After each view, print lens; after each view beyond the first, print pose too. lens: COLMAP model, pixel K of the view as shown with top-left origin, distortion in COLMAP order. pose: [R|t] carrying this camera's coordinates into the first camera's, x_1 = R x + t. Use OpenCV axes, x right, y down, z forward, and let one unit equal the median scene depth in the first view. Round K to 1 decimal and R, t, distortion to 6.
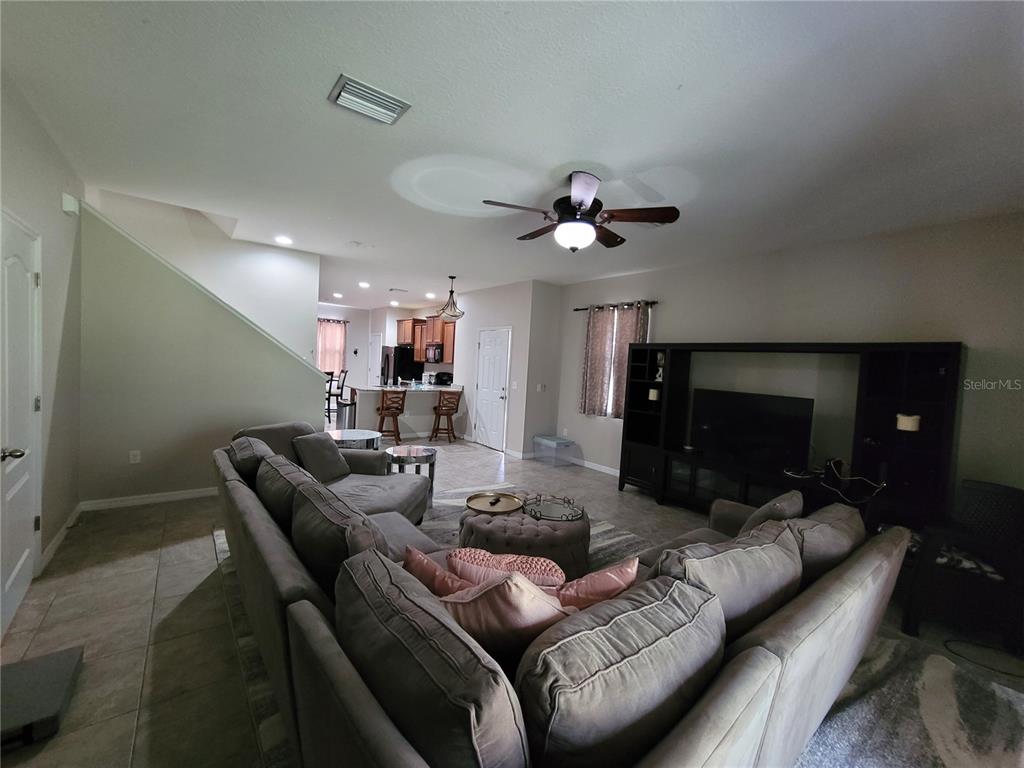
lens RADIAL K [[420.1, 0, 505.8], [0, 420.1, 384.7], [0, 0, 1]] dist [0.002331, -0.002870]
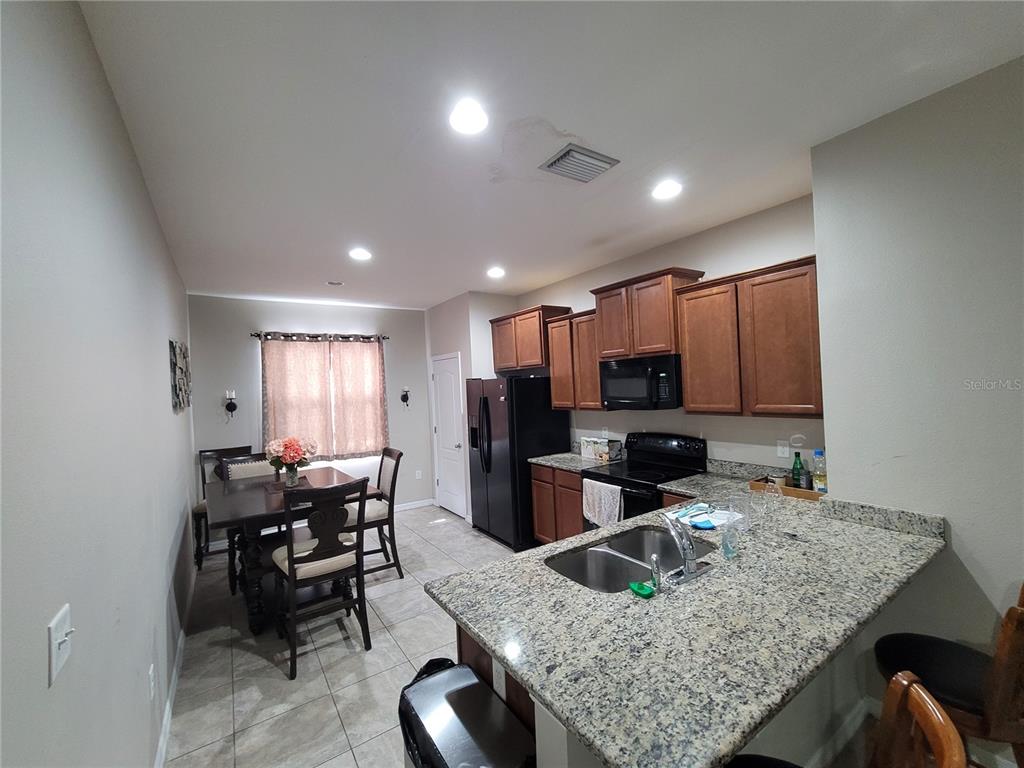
lens RADIAL K [[420.1, 0, 505.8], [0, 420.1, 384.7], [0, 0, 1]] dist [0.002331, -0.002870]
pose [[0.993241, -0.102658, -0.054169, -0.407271], [0.099648, 0.993467, -0.055629, -0.102404], [0.059526, 0.049855, 0.996981, 0.991626]]
